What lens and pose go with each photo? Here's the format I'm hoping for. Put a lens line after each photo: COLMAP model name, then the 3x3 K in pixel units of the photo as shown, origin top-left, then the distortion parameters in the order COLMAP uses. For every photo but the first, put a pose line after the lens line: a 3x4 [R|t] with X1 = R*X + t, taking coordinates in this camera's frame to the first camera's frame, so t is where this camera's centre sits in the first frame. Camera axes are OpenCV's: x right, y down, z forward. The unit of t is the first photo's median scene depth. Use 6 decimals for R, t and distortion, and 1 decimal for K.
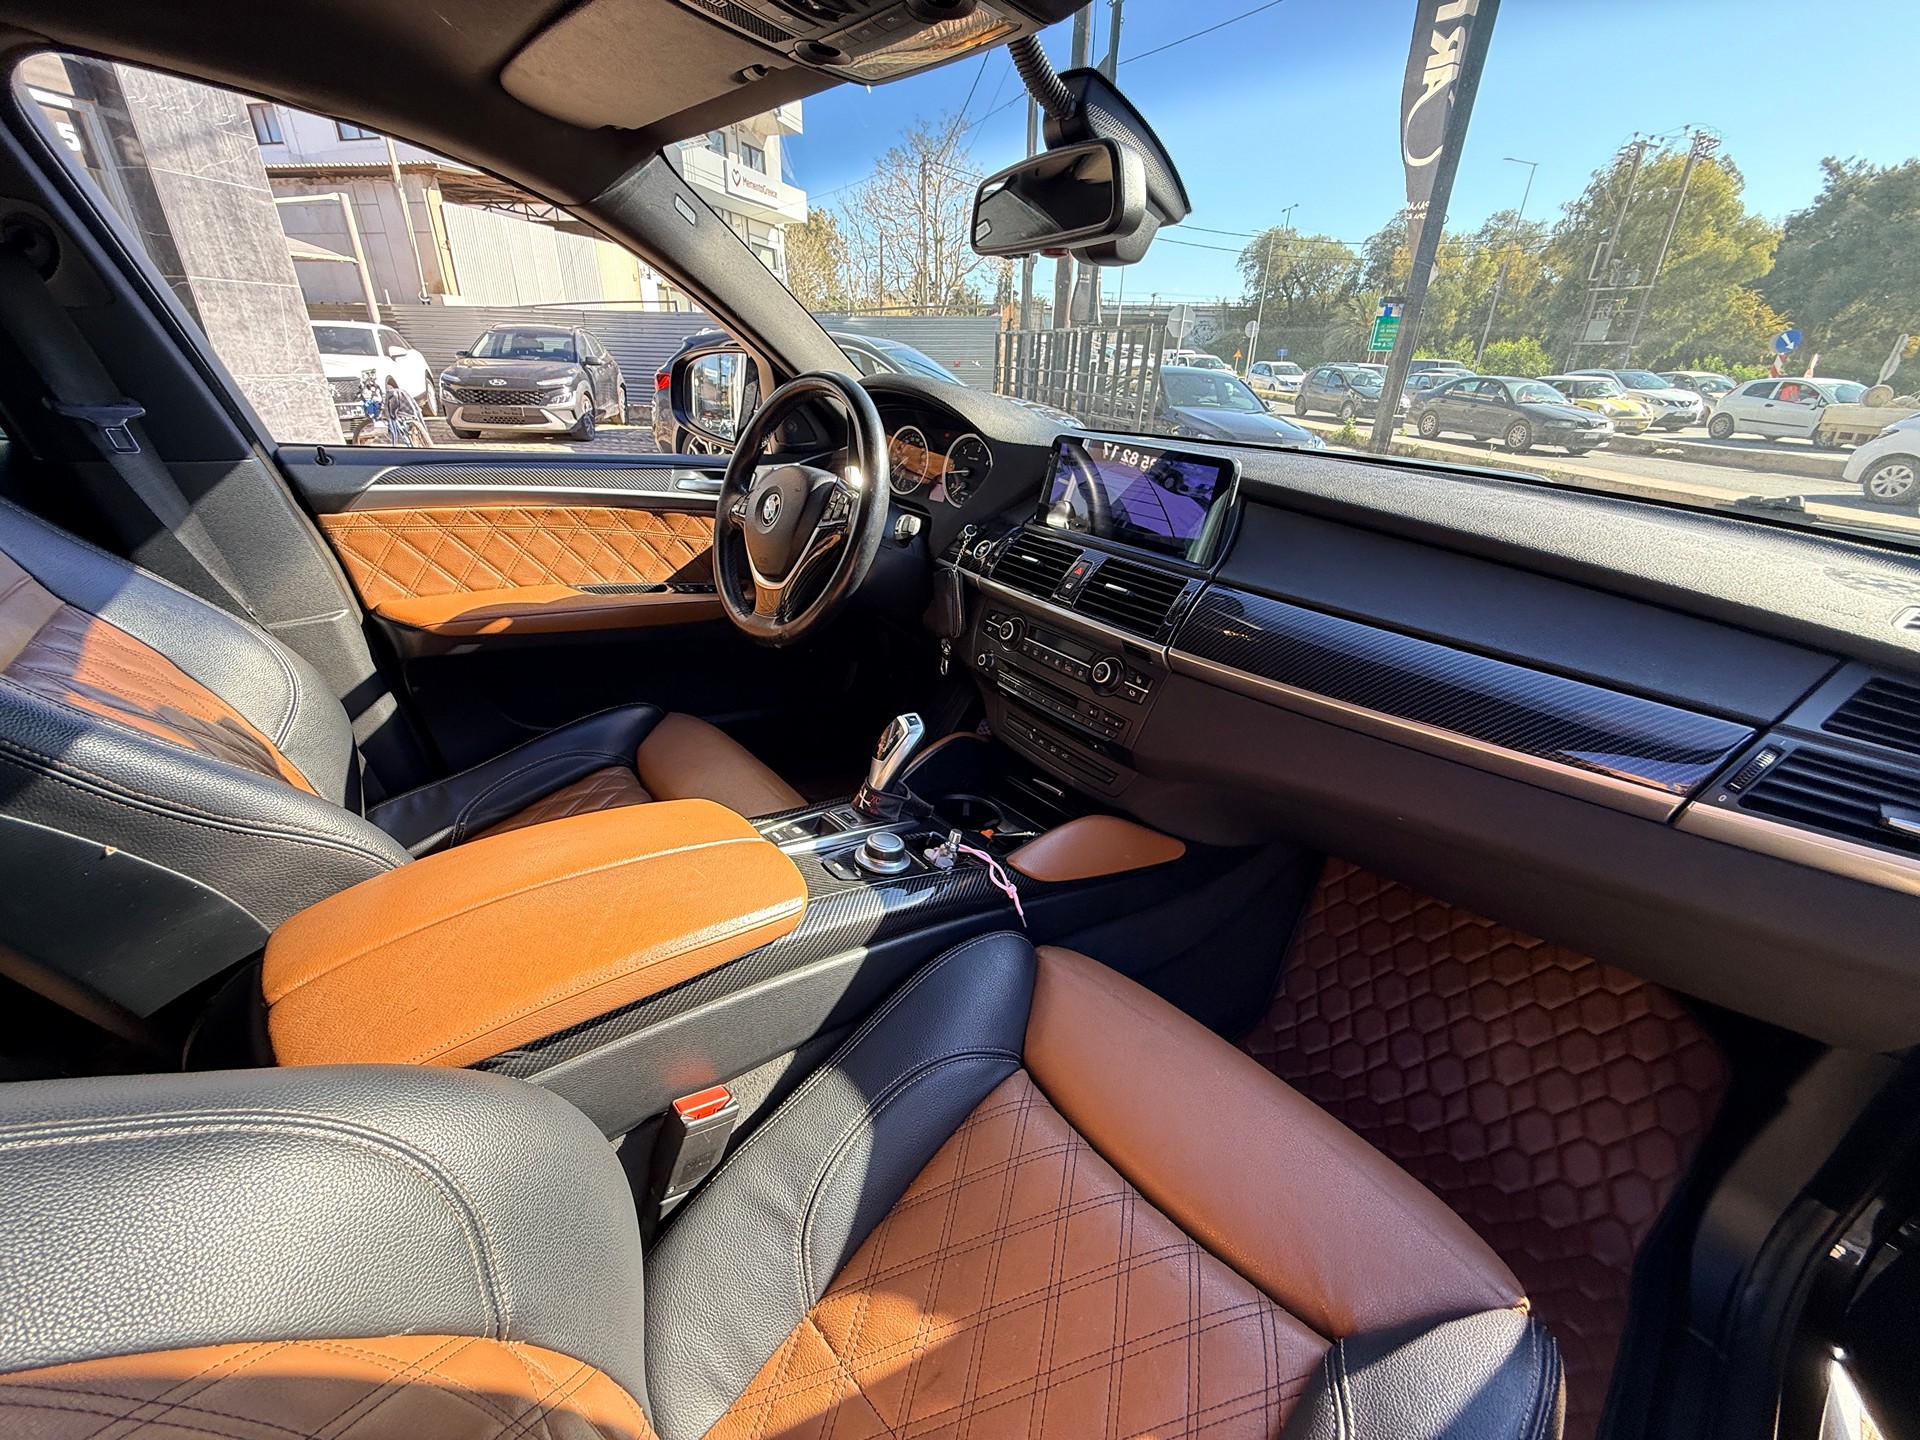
lens RADIAL K [[769.0, 0, 953.6], [0, 769.0, 718.3], [0, 0, 1]] dist [0.000982, 0.000395]
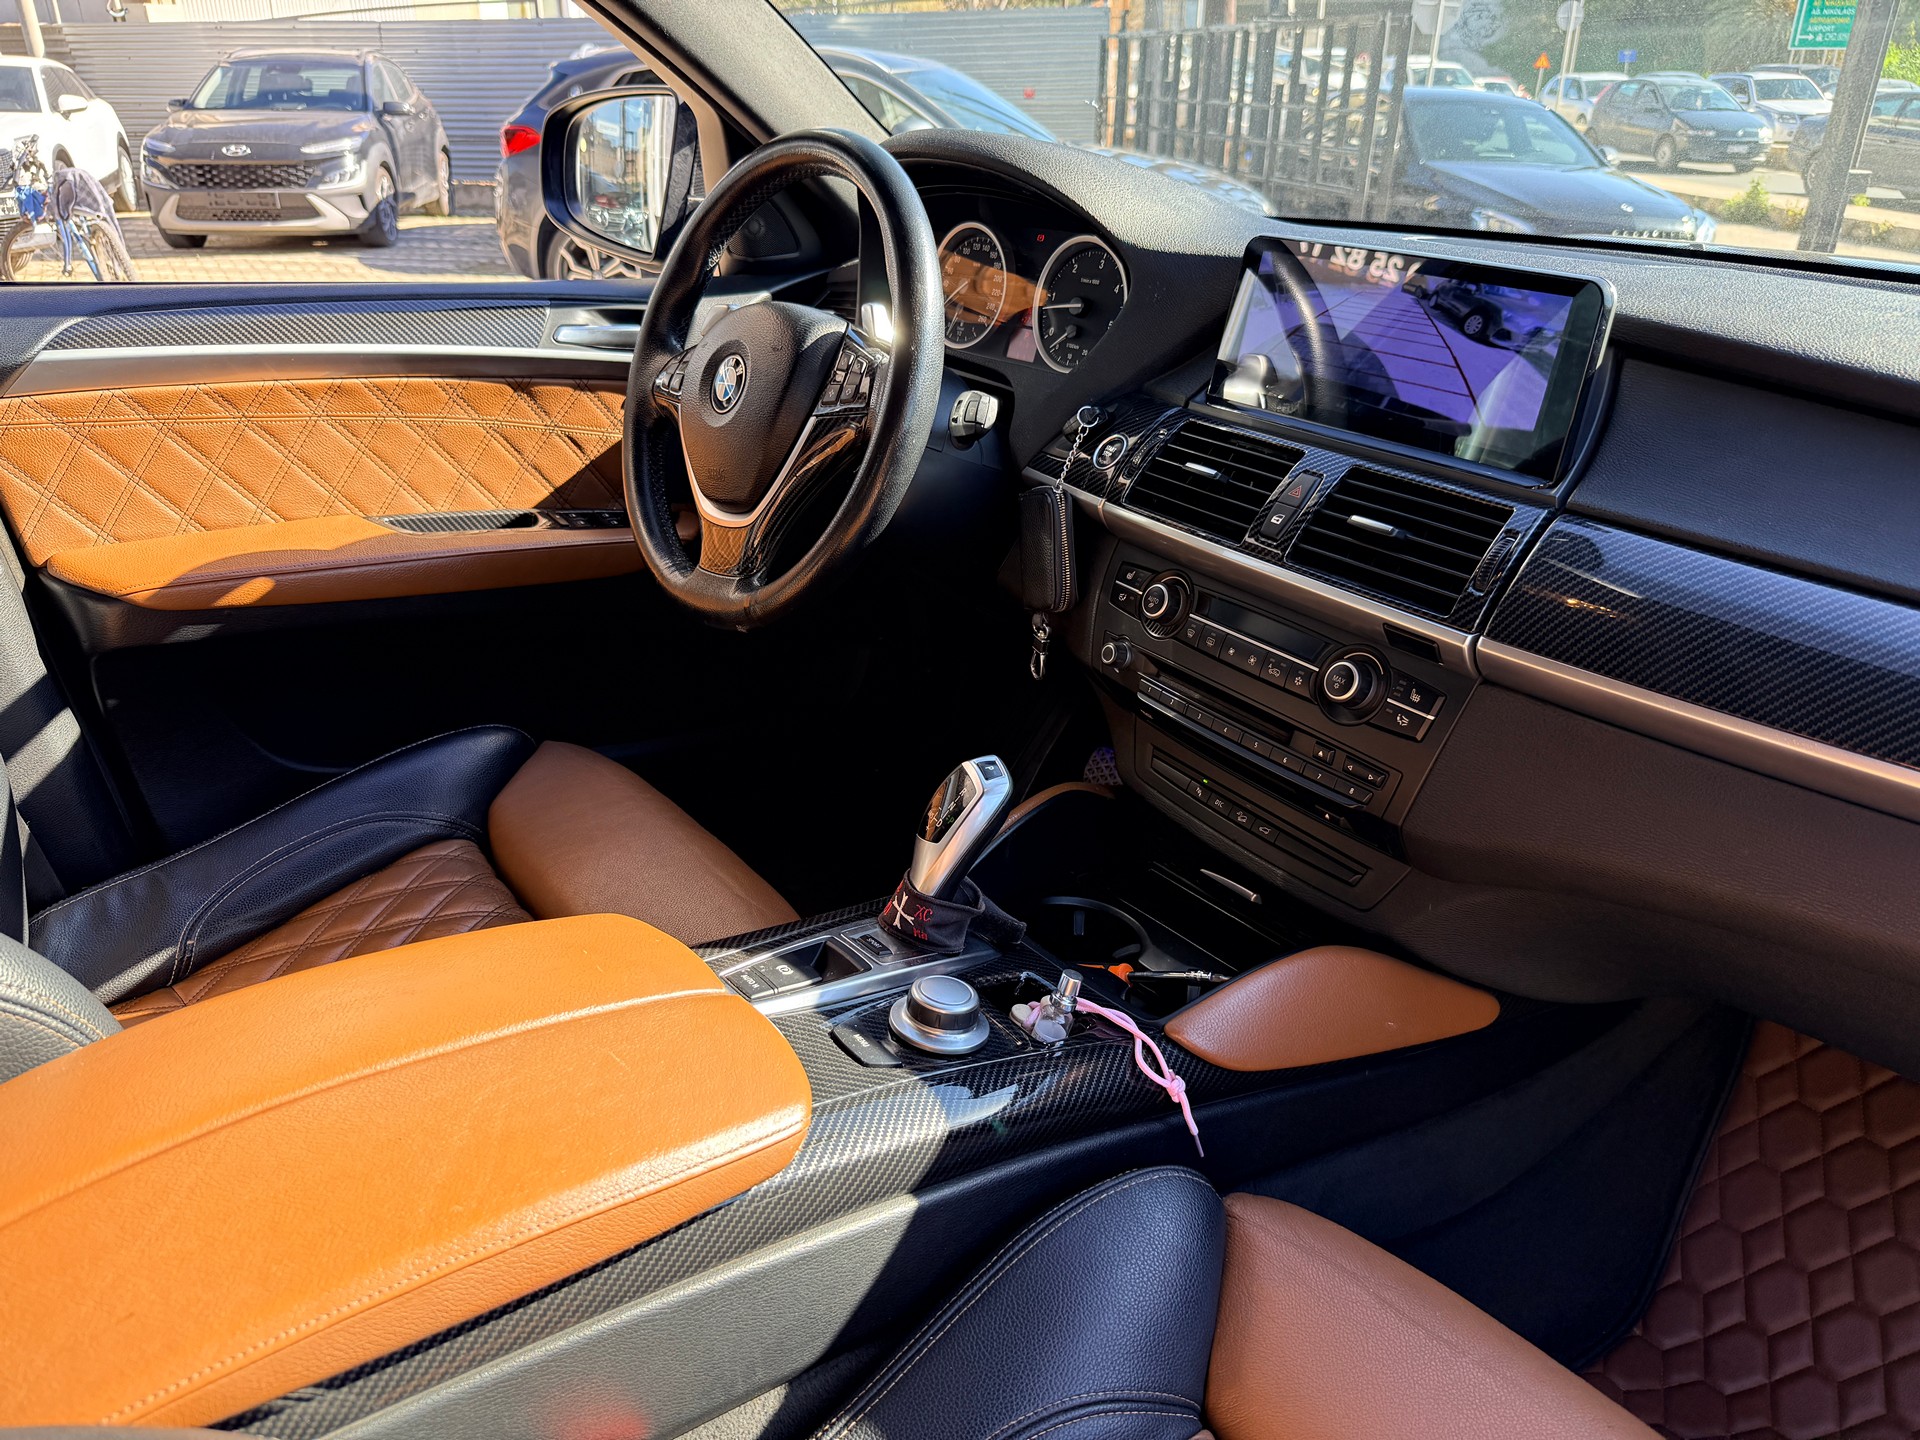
lens RADIAL K [[1374.9, 0, 930.7], [0, 1374.9, 727.3], [0, 0, 1]] dist [0.008708, -0.024267]
pose [[0.997879, 0.000739, -0.065094, -0.021843], [-0.000758, 1.000000, -0.000269, -0.018431], [0.065094, 0.000318, 0.997879, 0.017145]]
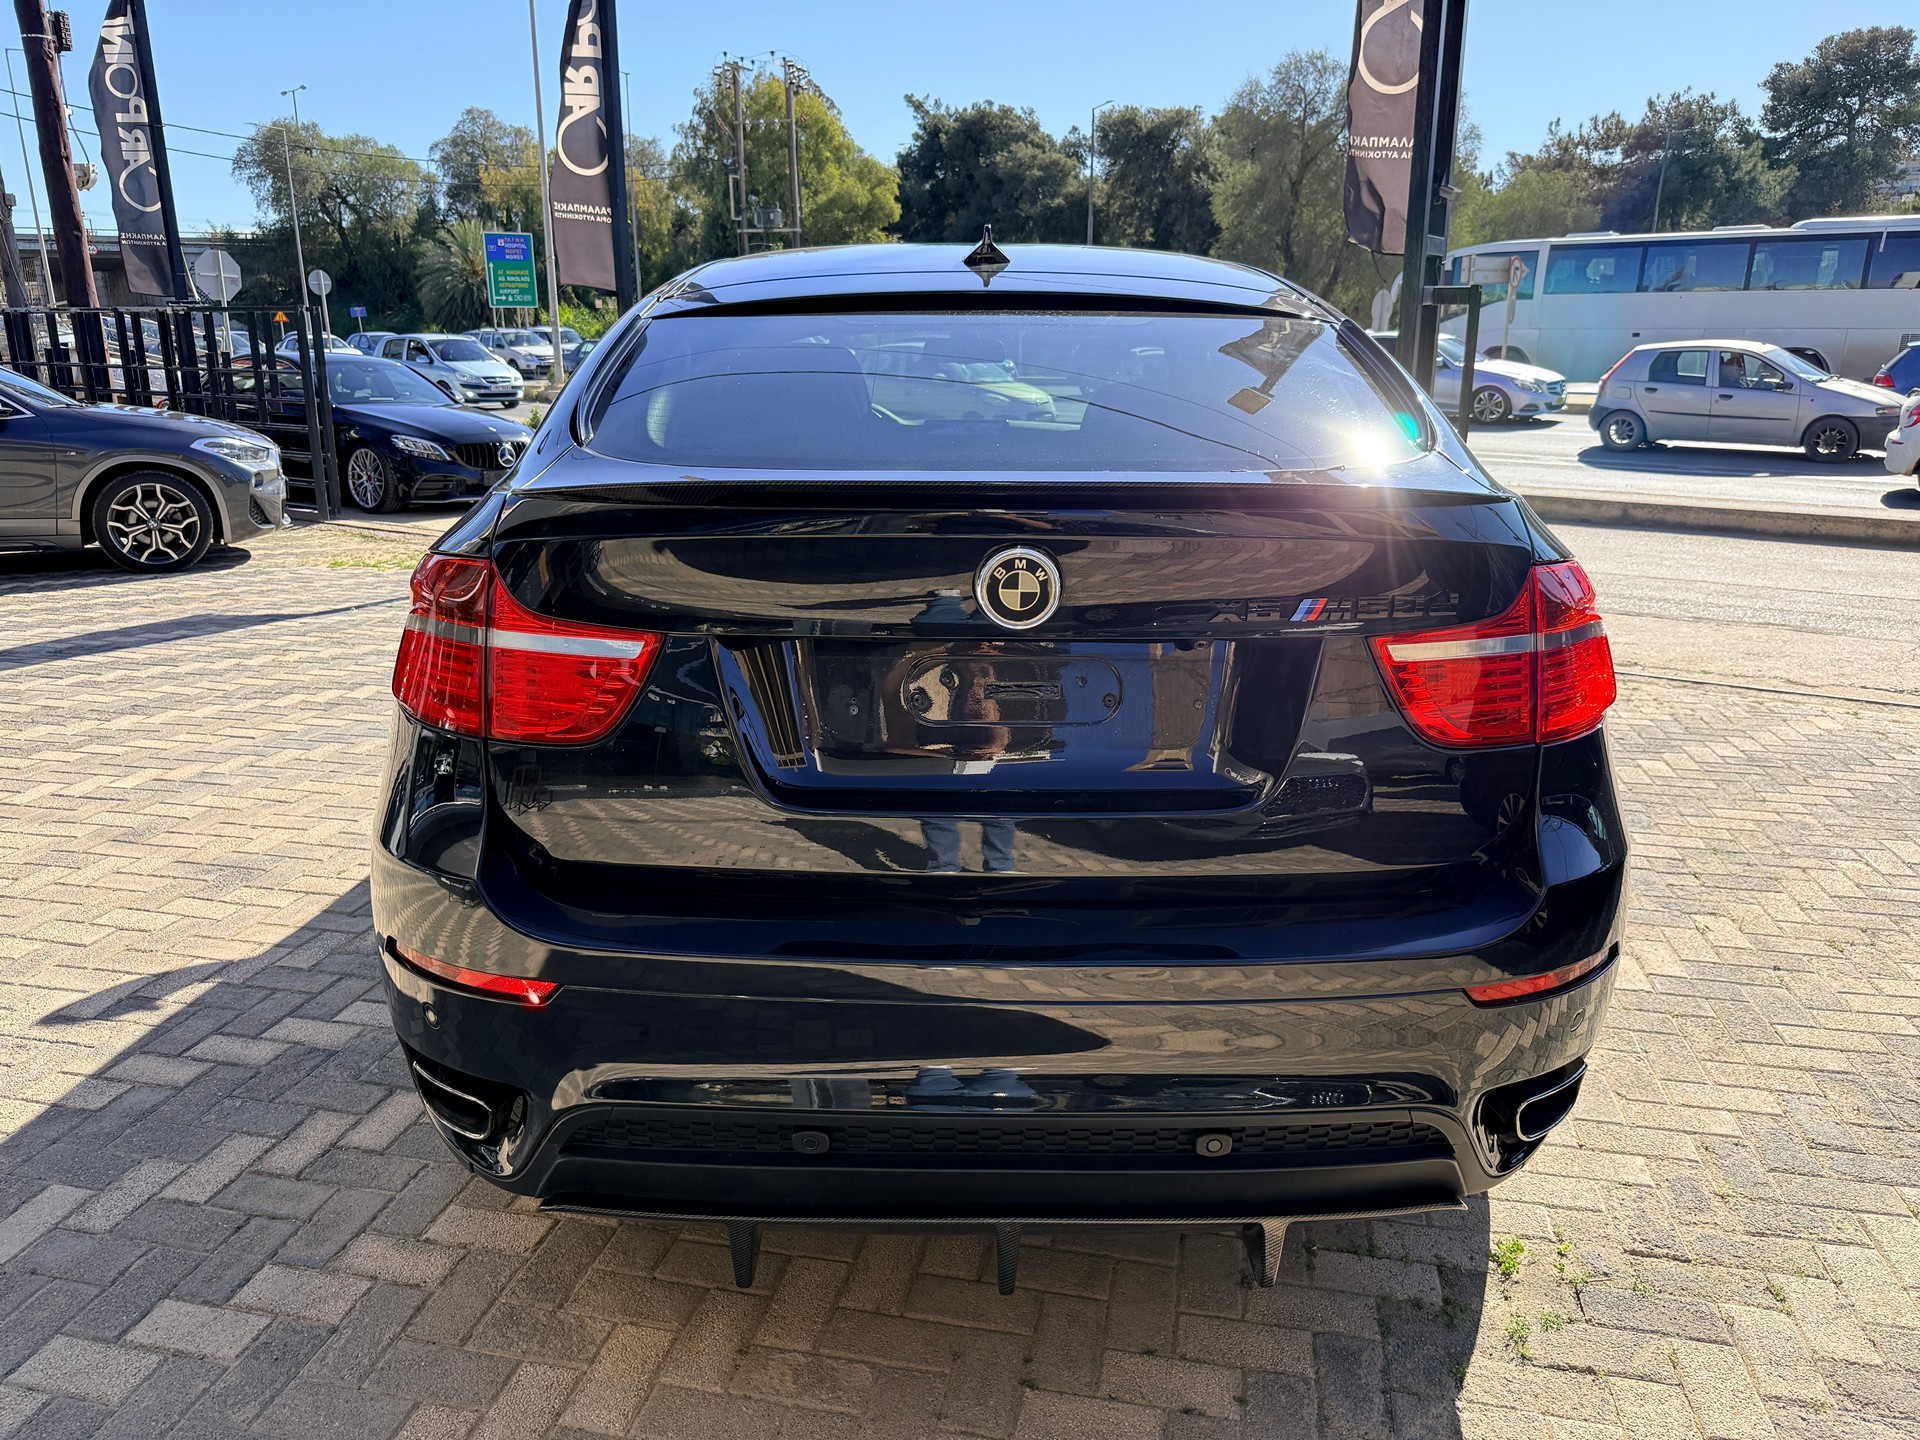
lens RADIAL K [[1361.5, 0, 960.0], [0, 1361.5, 720.0], [0, 0, 1]] dist [0.000279, -0.001854]
pose [[0.709865, -0.221315, 0.668664, -1.640823], [0.318658, 0.947549, -0.024672, 0.689955], [-0.628132, 0.230589, 0.743155, -1.860992]]
